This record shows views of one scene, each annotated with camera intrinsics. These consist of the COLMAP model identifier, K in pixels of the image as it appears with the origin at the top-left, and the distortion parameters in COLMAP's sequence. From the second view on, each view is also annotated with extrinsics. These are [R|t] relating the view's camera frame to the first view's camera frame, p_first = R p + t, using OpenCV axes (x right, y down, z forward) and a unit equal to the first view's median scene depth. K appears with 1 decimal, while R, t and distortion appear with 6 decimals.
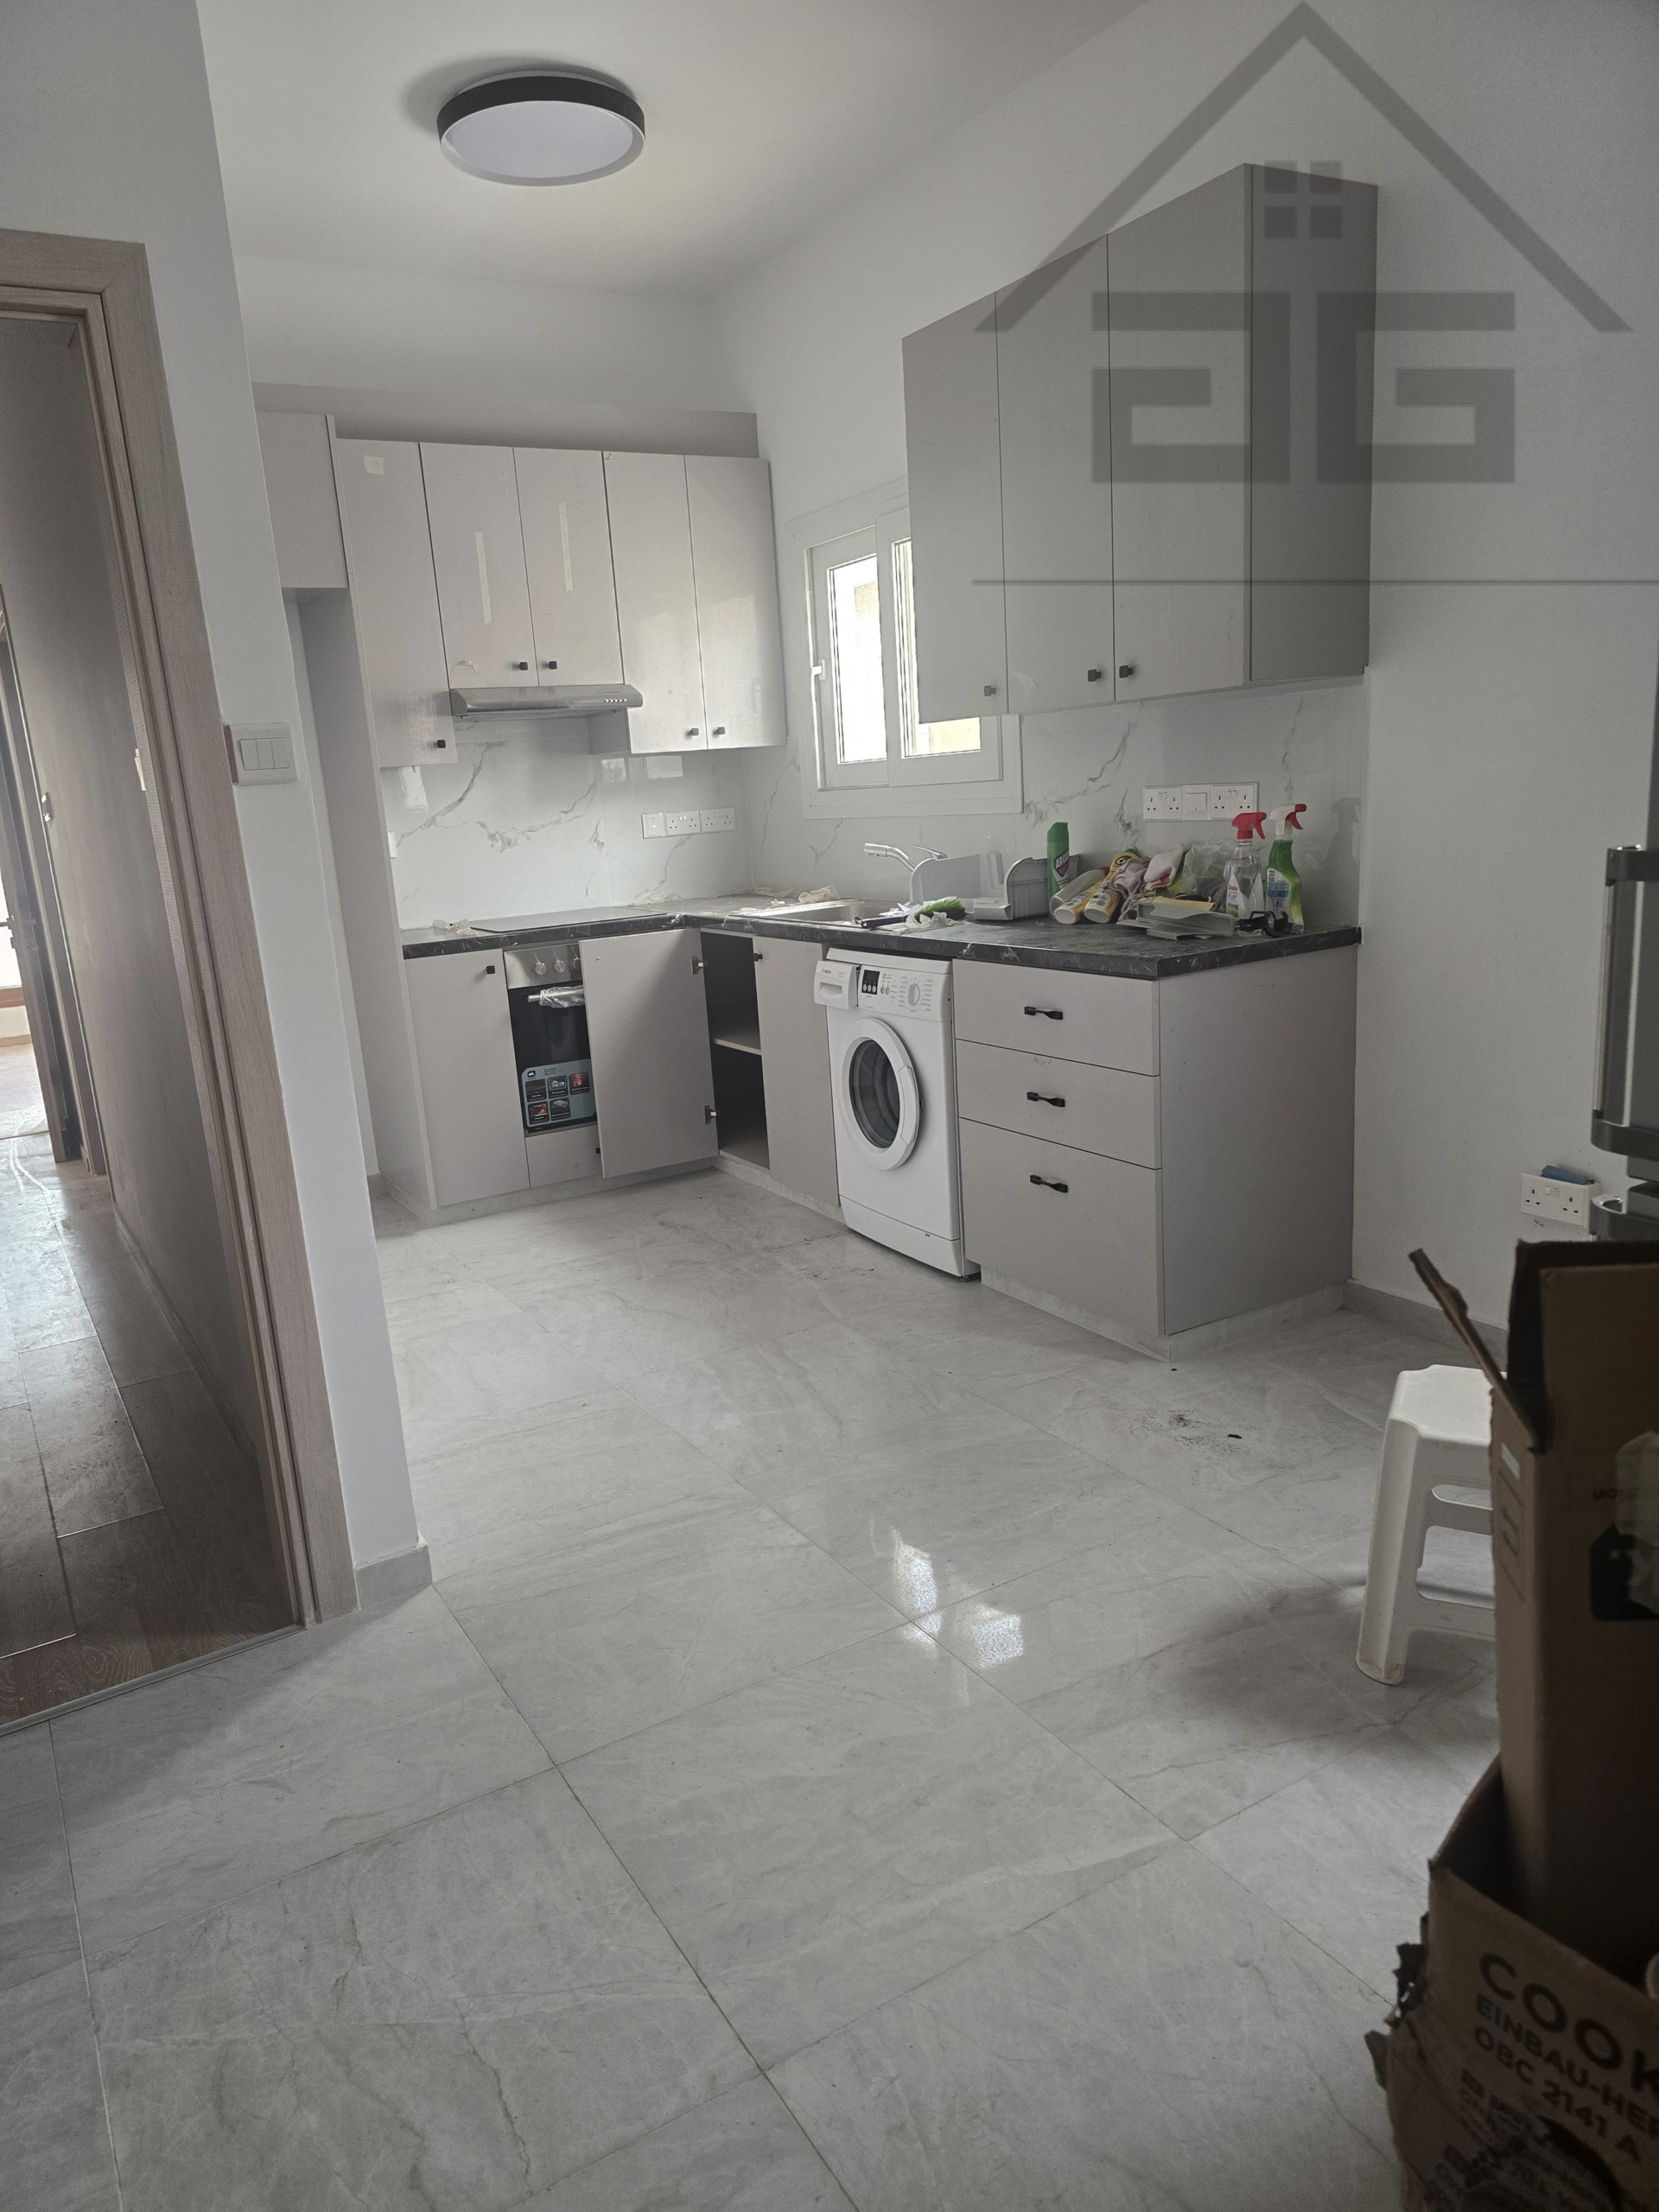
lens RADIAL K [[1486.7, 0, 807.2], [0, 1486.7, 1112.8], [0, 0, 1]] dist [0.065640, -0.050547]
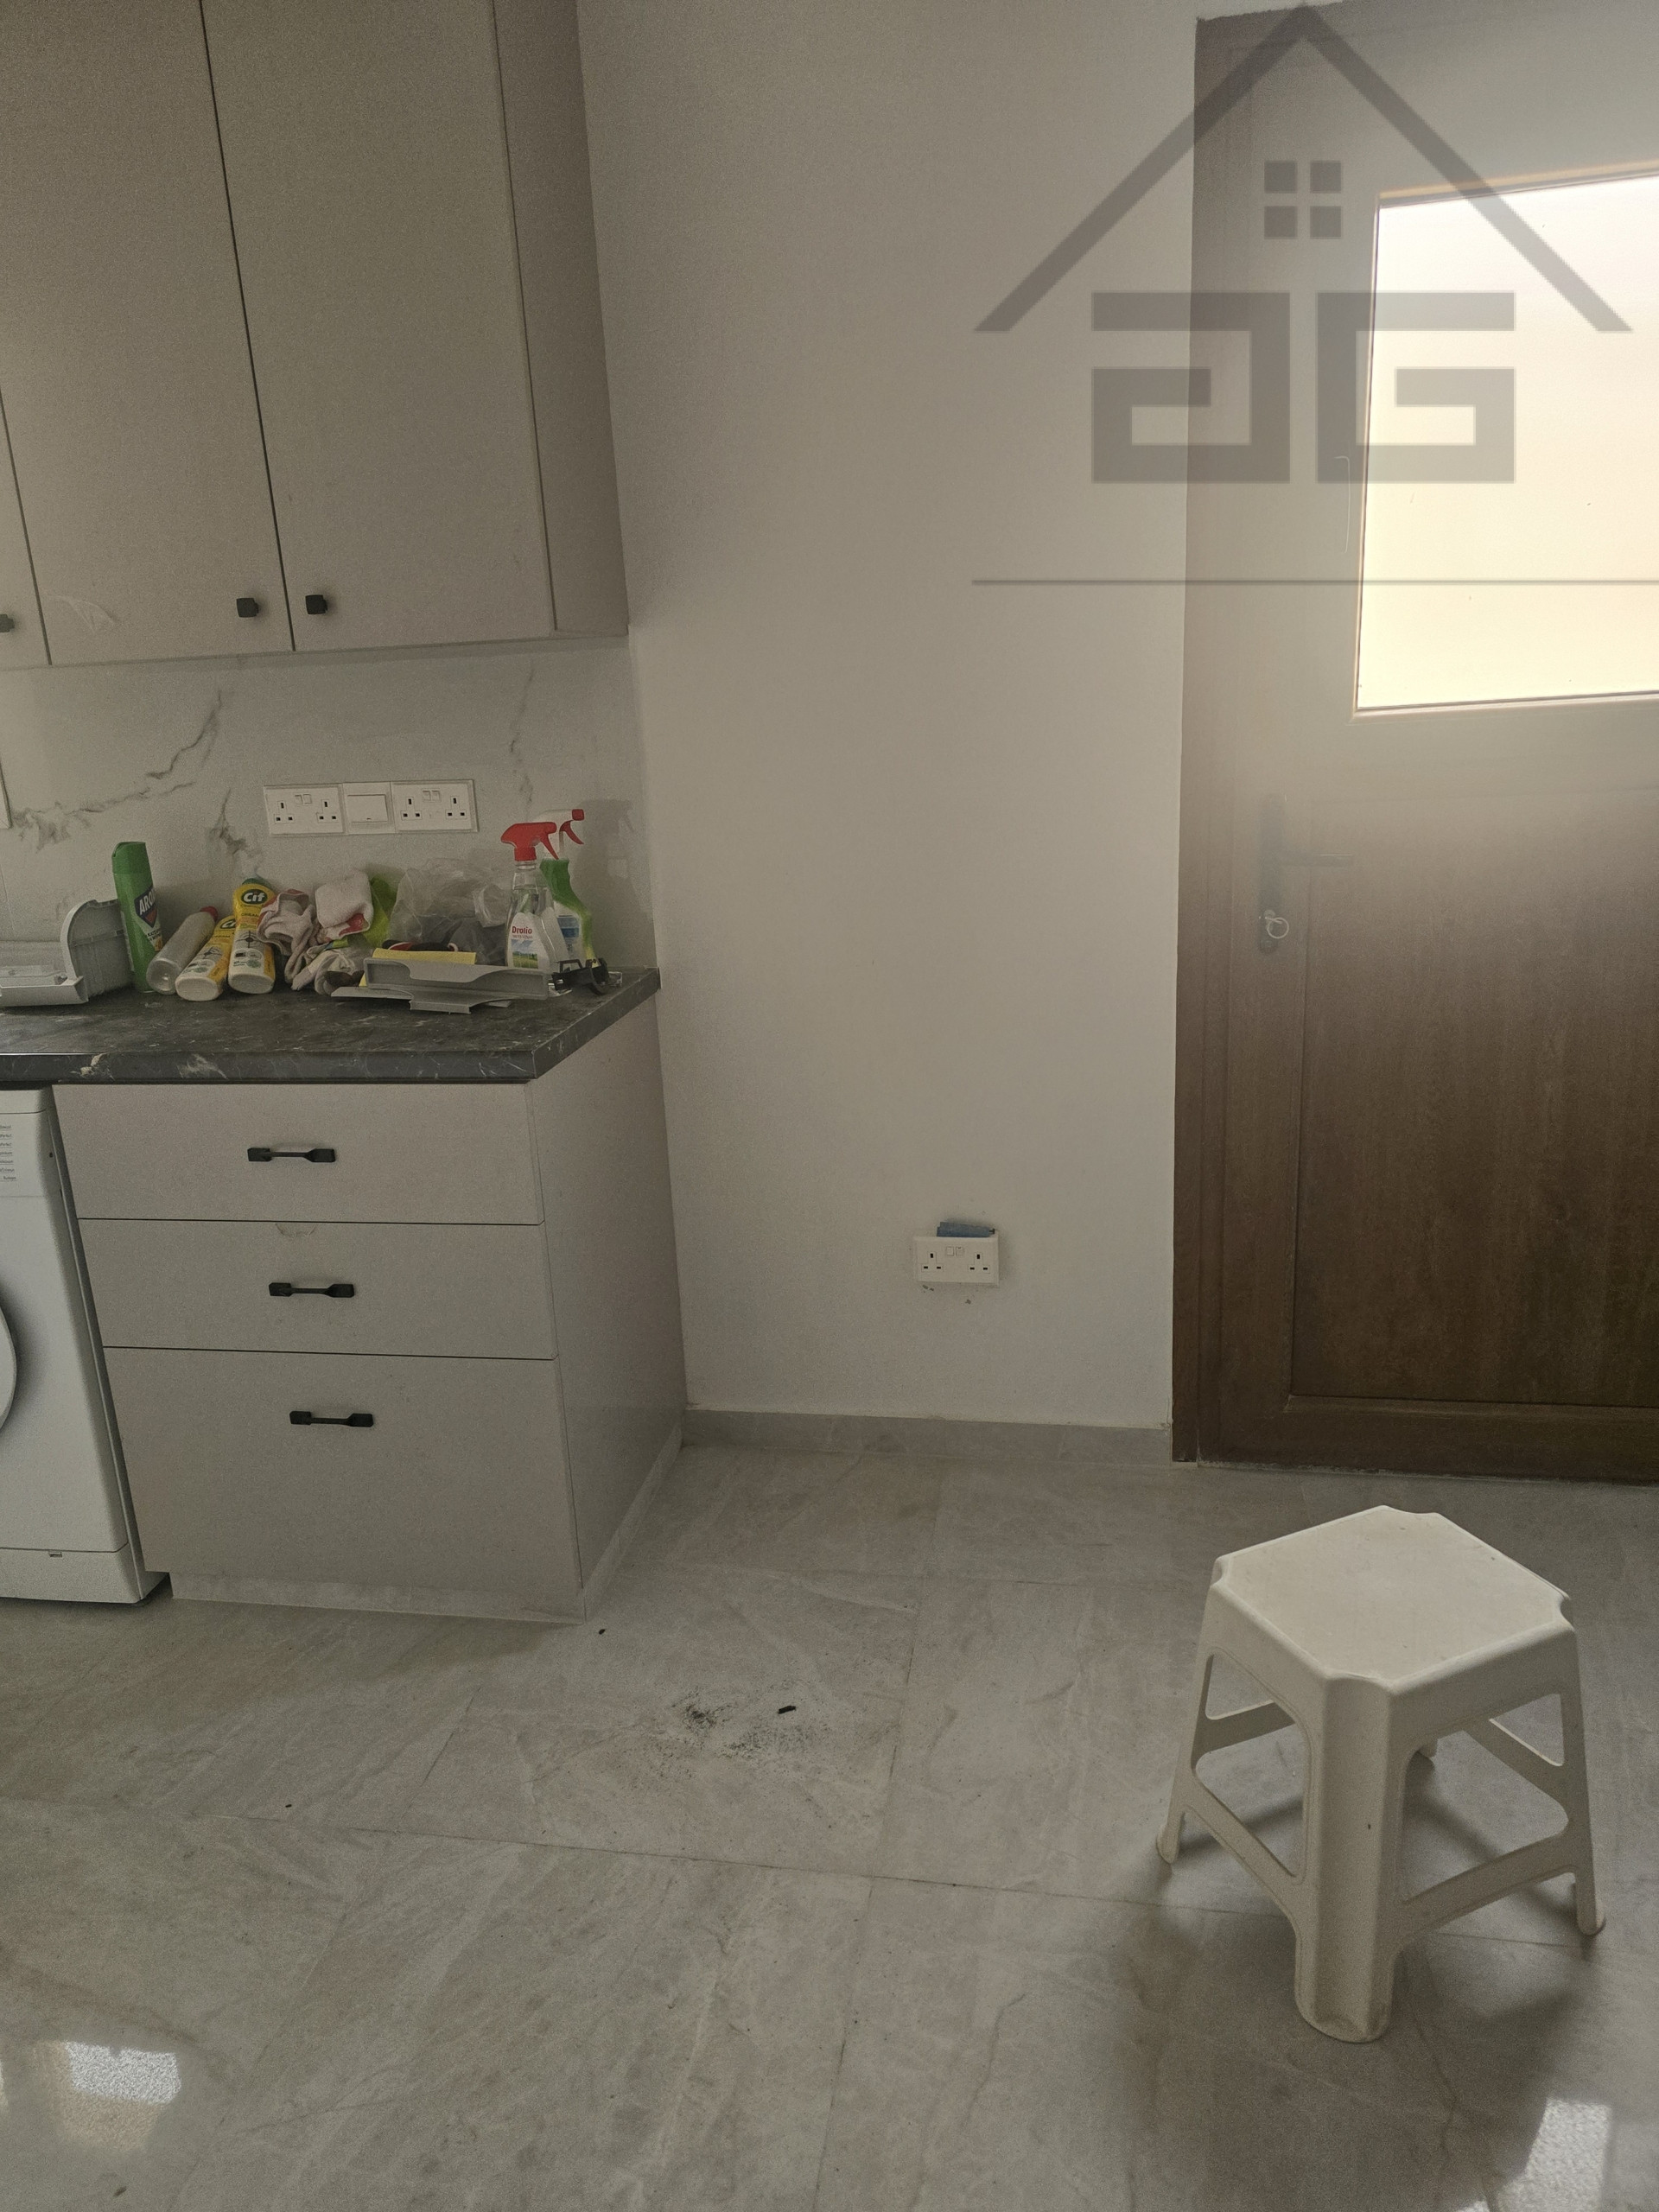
lens RADIAL K [[1486.7, 0, 843.2], [0, 1486.7, 1098.6], [0, 0, 1]] dist [0.065640, -0.050547]
pose [[0.652356, -0.167906, 0.739081, -0.144001], [0.173514, 0.982339, 0.070016, -0.093174], [-0.737784, 0.082566, 0.669969, 0.416413]]
